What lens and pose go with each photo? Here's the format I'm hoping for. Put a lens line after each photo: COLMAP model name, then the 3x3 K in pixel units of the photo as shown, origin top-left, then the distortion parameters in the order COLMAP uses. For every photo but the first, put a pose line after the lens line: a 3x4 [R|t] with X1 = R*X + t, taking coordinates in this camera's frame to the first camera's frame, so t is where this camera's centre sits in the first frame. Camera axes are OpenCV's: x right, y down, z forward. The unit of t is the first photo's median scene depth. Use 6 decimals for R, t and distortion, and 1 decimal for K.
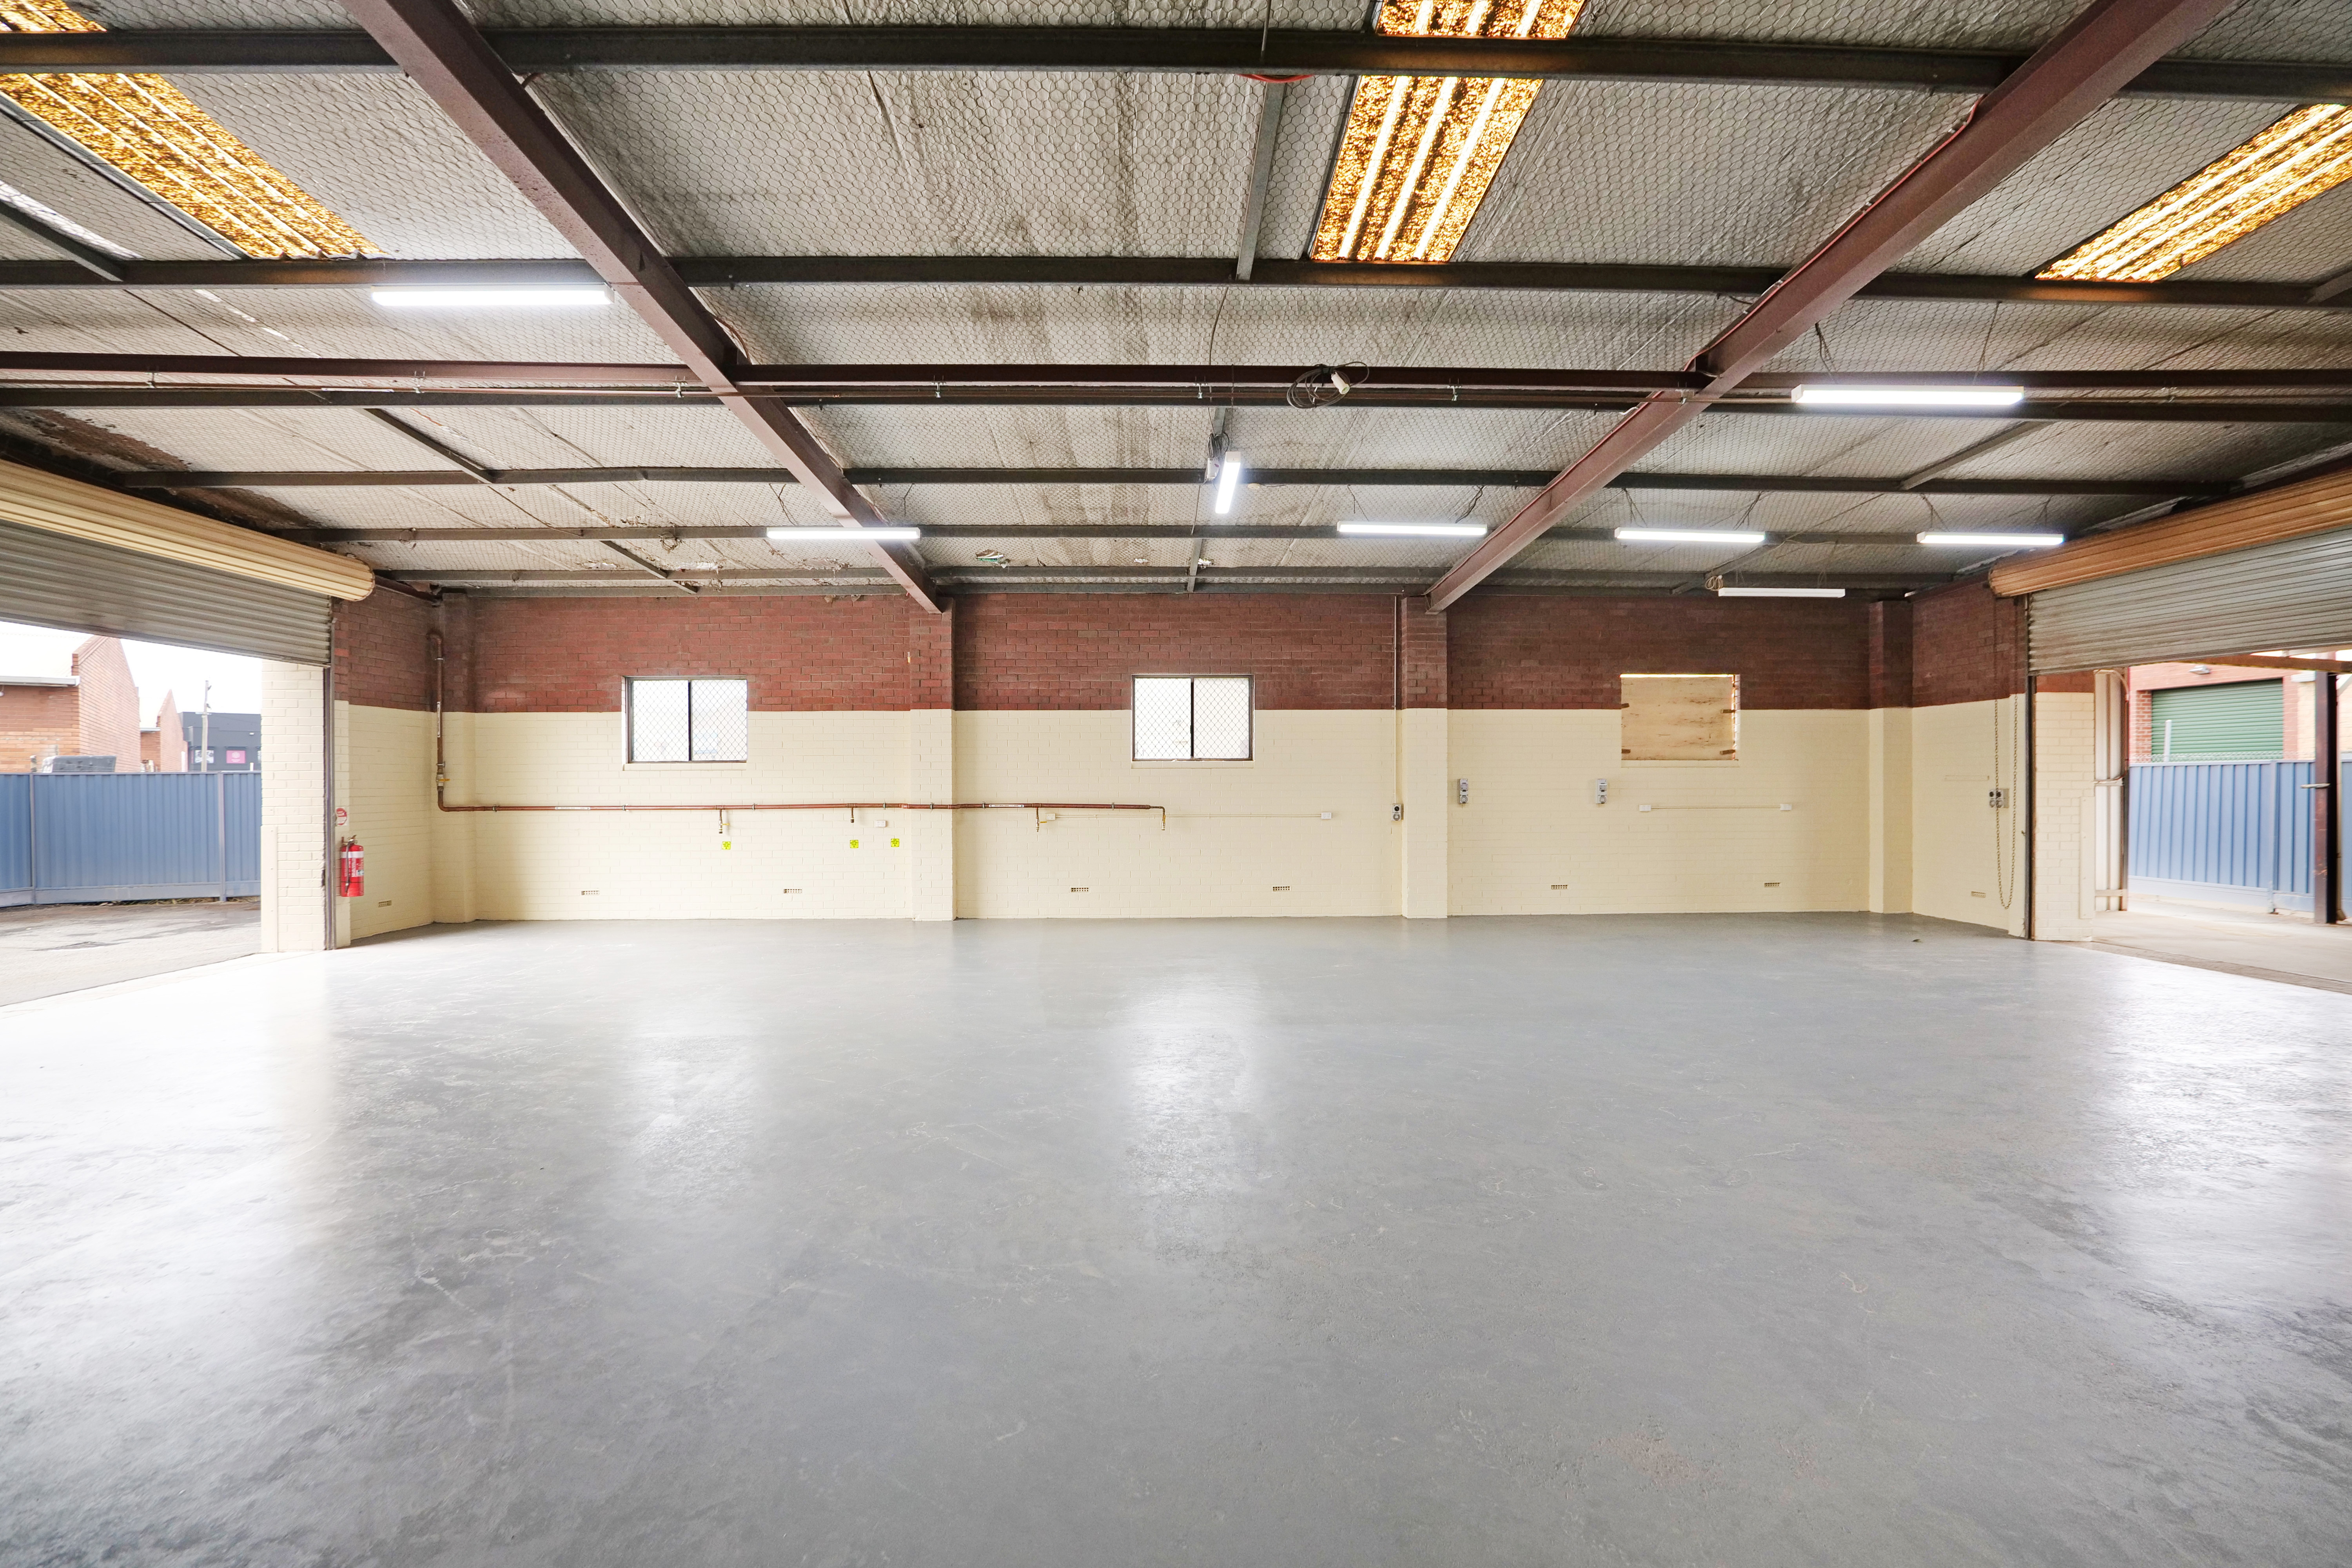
lens RADIAL K [[1108.7, 0, 1176.0], [0, 1108.7, 784.0], [0, 0, 1]] dist [-0.010250, -0.000454]
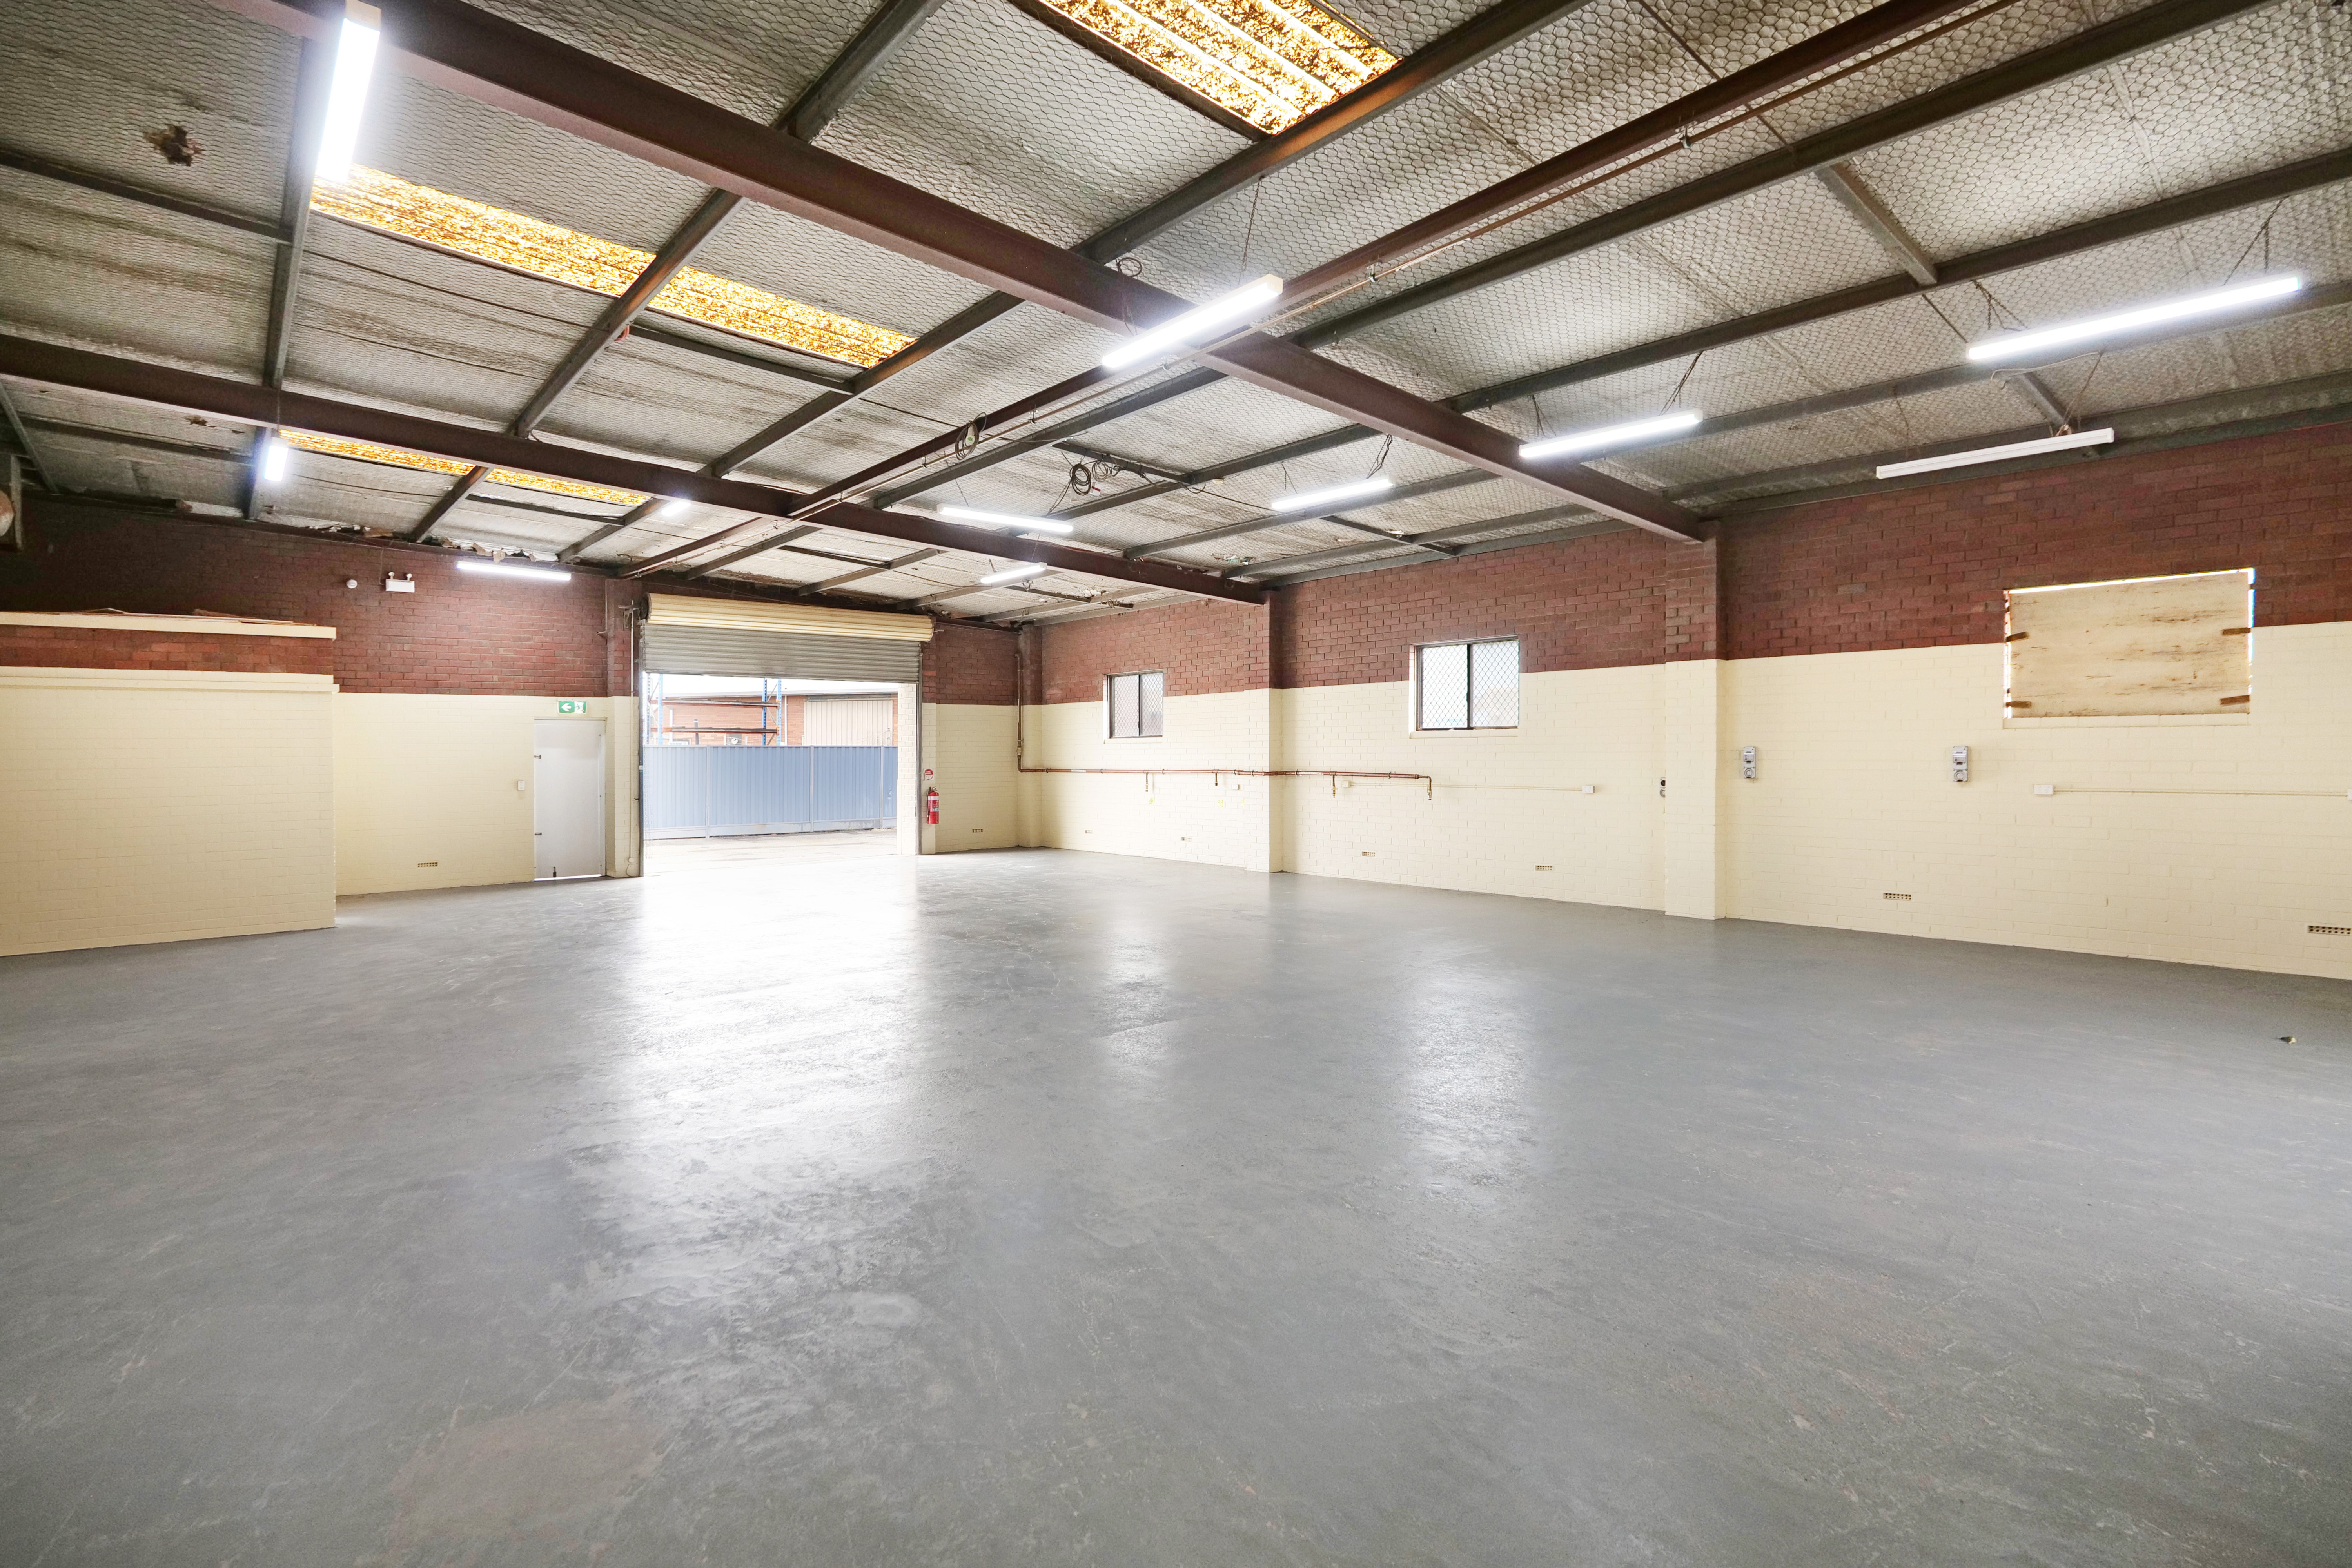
lens RADIAL K [[1120.8, 0, 1176.0], [0, 1120.8, 784.0], [0, 0, 1]] dist [-0.002166, -0.000652]
pose [[0.638850, 0.021074, -0.769043, 0.618787], [0.003505, 0.999535, 0.030301, -0.003993], [0.769323, -0.022053, 0.638479, 0.180961]]
